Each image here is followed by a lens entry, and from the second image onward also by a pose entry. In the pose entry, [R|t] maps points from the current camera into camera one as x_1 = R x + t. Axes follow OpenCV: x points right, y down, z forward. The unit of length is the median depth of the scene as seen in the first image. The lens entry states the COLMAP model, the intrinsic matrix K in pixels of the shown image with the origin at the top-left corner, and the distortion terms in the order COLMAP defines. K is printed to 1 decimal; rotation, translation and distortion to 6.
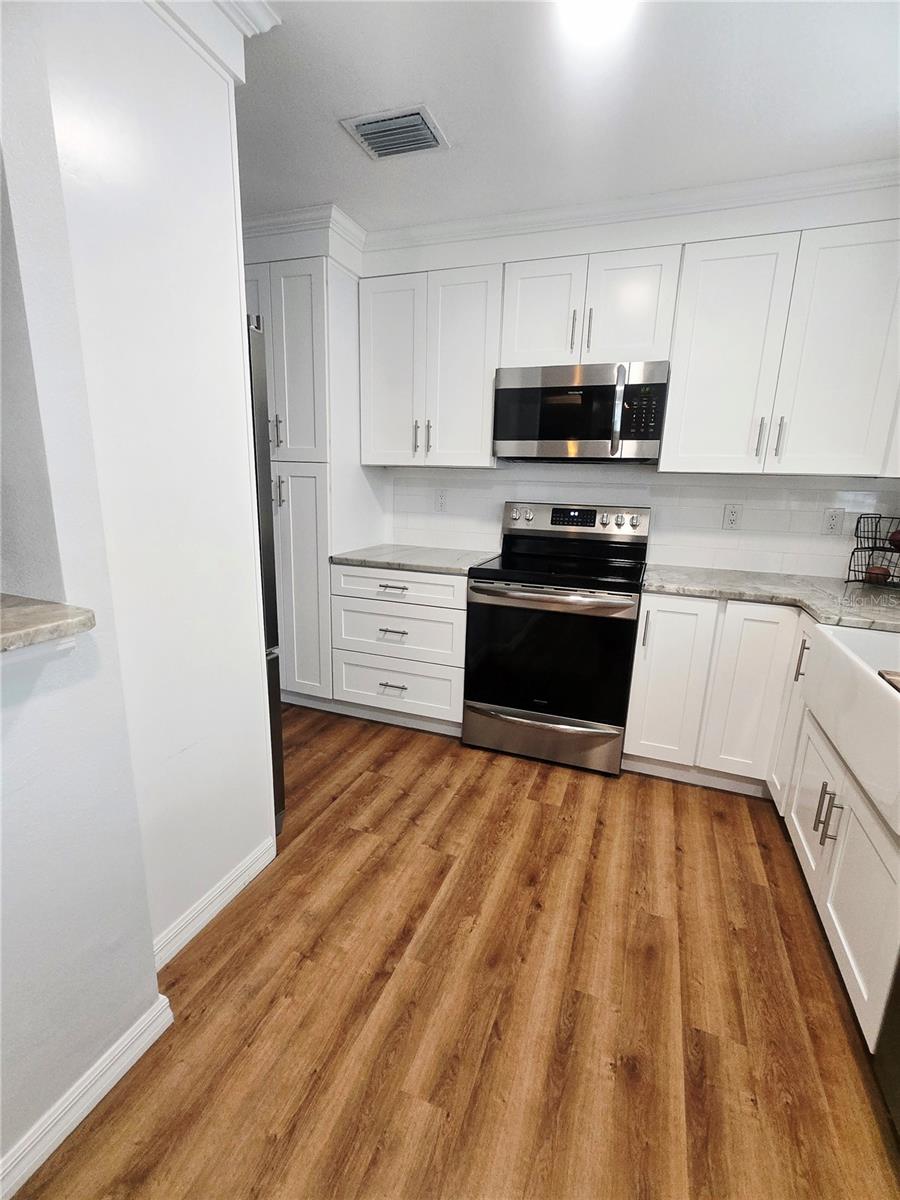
lens RADIAL K [[543.5, 0, 452.3], [0, 543.5, 610.8], [0, 0, 1]] dist [0.010214, -0.000180]
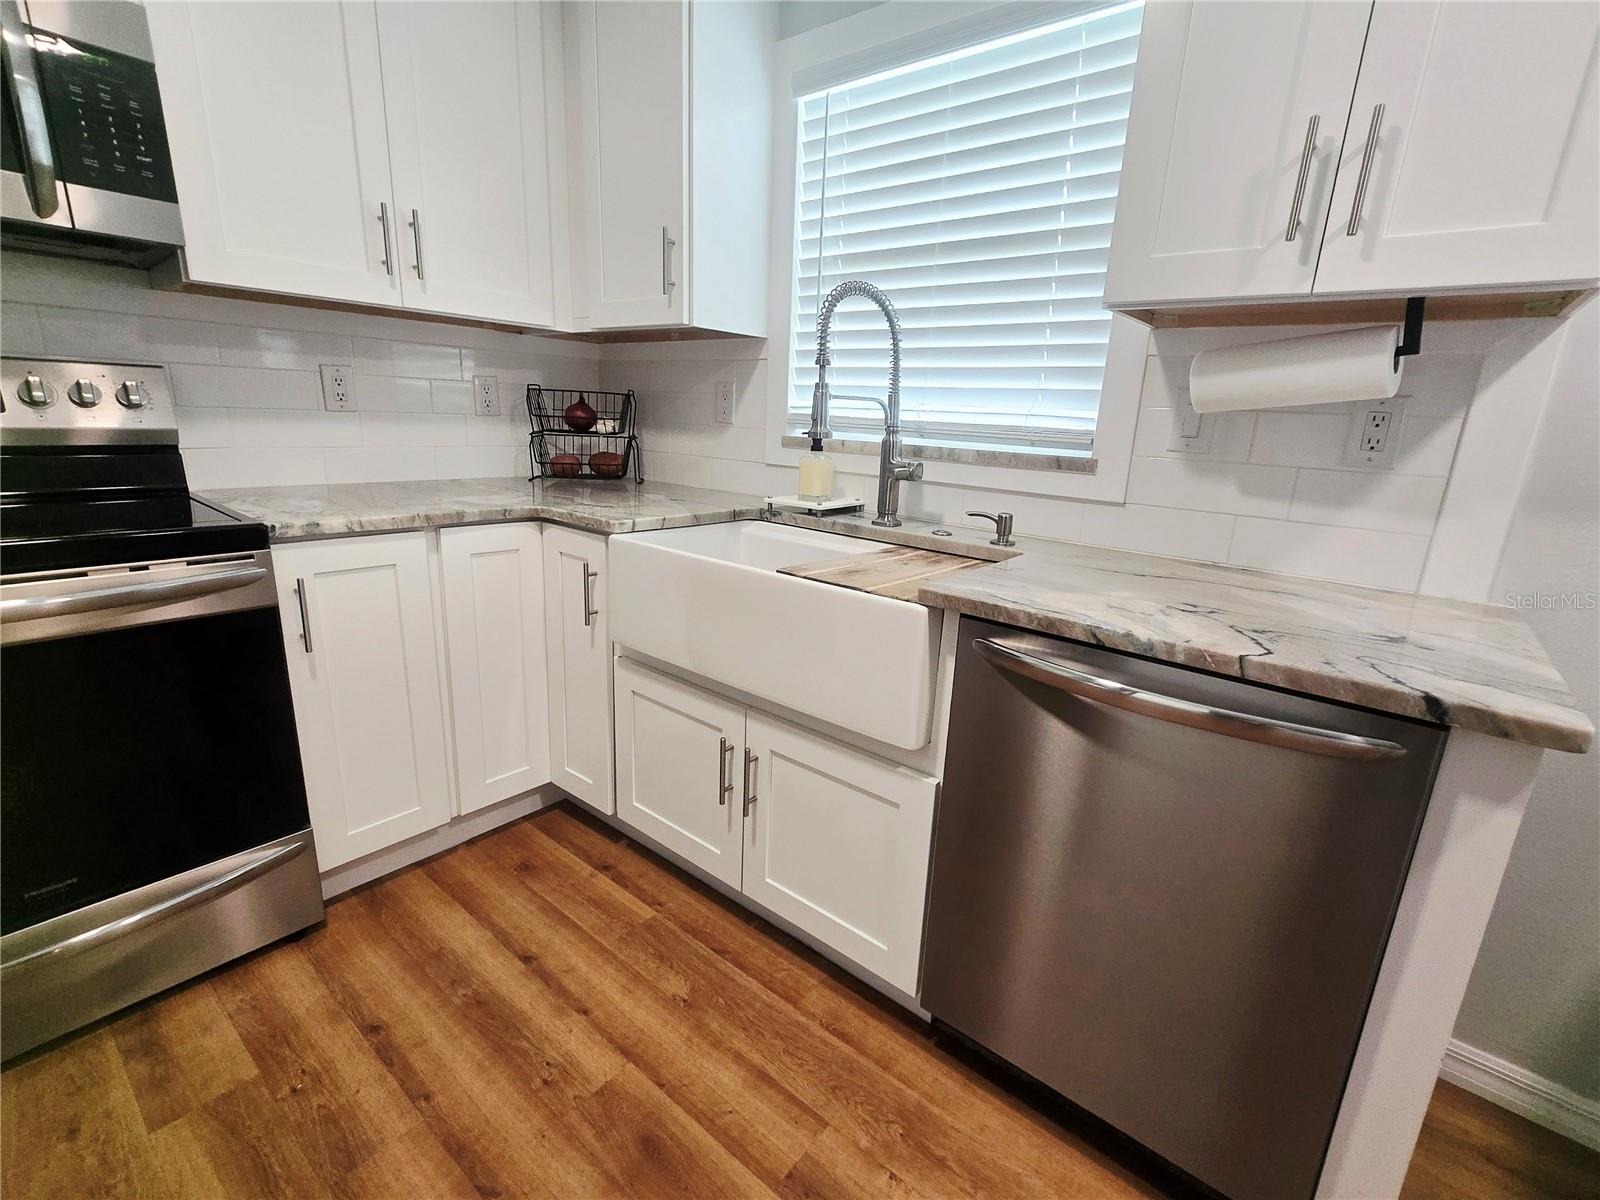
lens RADIAL K [[719.4, 0, 817.5], [0, 719.4, 603.3], [0, 0, 1]] dist [0.001410, 0.000608]
pose [[0.311264, -0.260622, 0.913888, -0.079762], [0.184550, 0.959929, 0.210895, -0.028765], [-0.932232, 0.103014, 0.346889, 0.347779]]
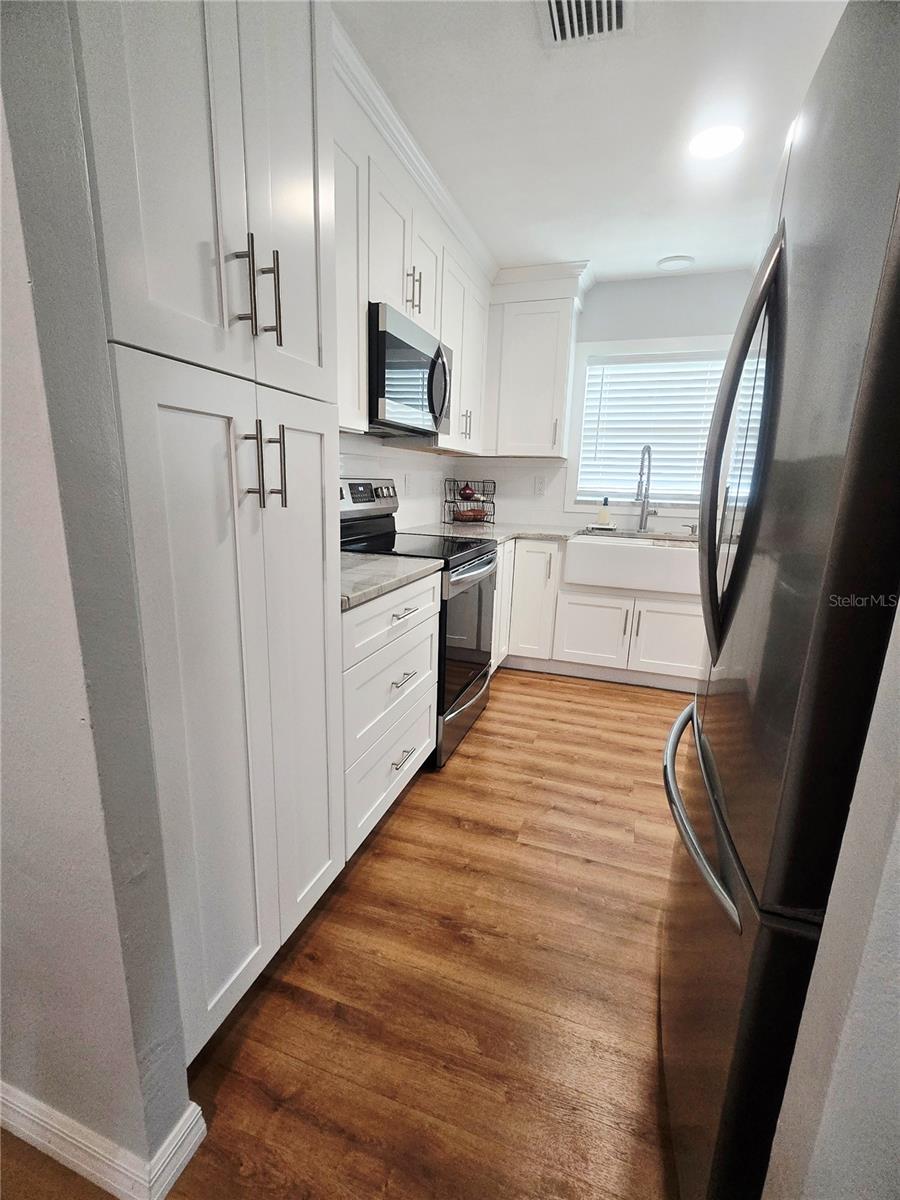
lens RADIAL K [[539.6, 0, 453.0], [0, 539.6, 608.5], [0, 0, 1]] dist [0.001410, 0.000608]
pose [[-0.028632, -0.264632, 0.963924, -0.835585], [0.199673, 0.943371, 0.264920, -0.238864], [-0.979444, 0.200055, 0.025829, 1.053766]]
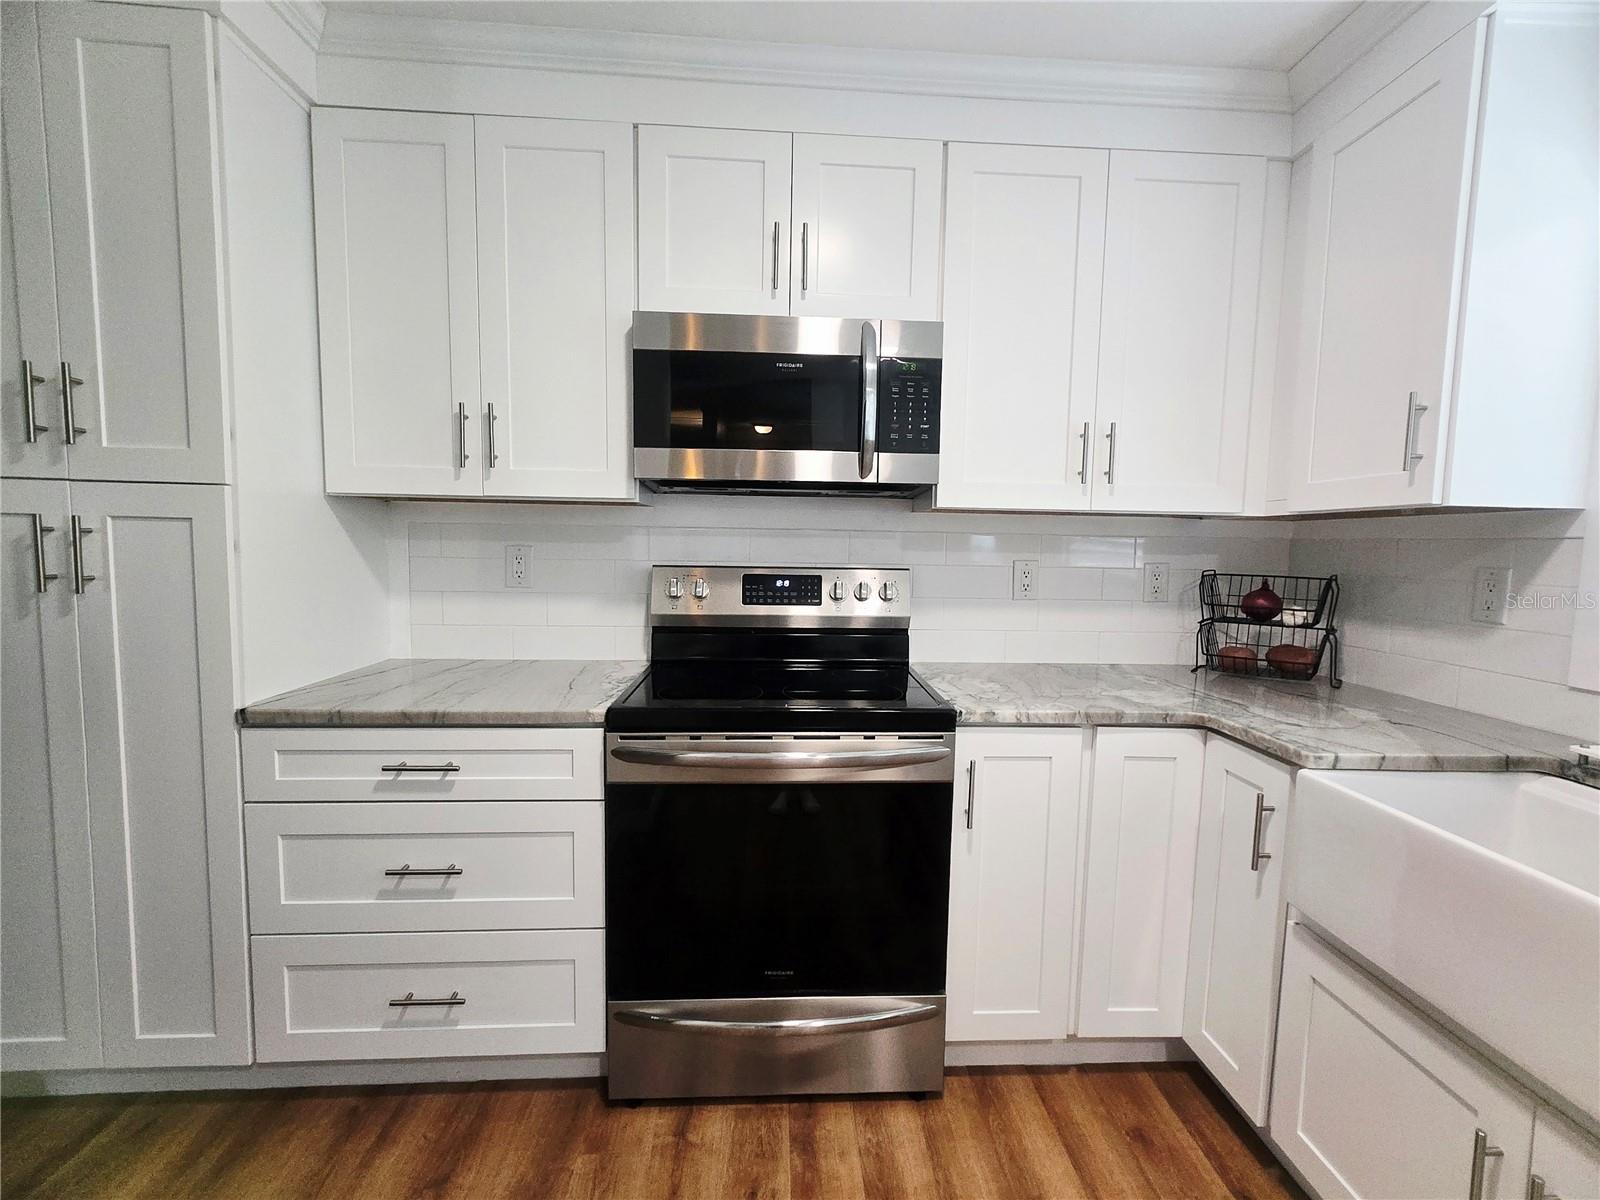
lens RADIAL K [[719.4, 0, 817.5], [0, 719.4, 603.3], [0, 0, 1]] dist [0.001410, 0.000608]
pose [[0.914206, -0.047971, 0.402400, -0.049960], [0.103701, 0.987600, -0.117864, -0.082715], [-0.391756, 0.149482, 0.907845, 0.389740]]
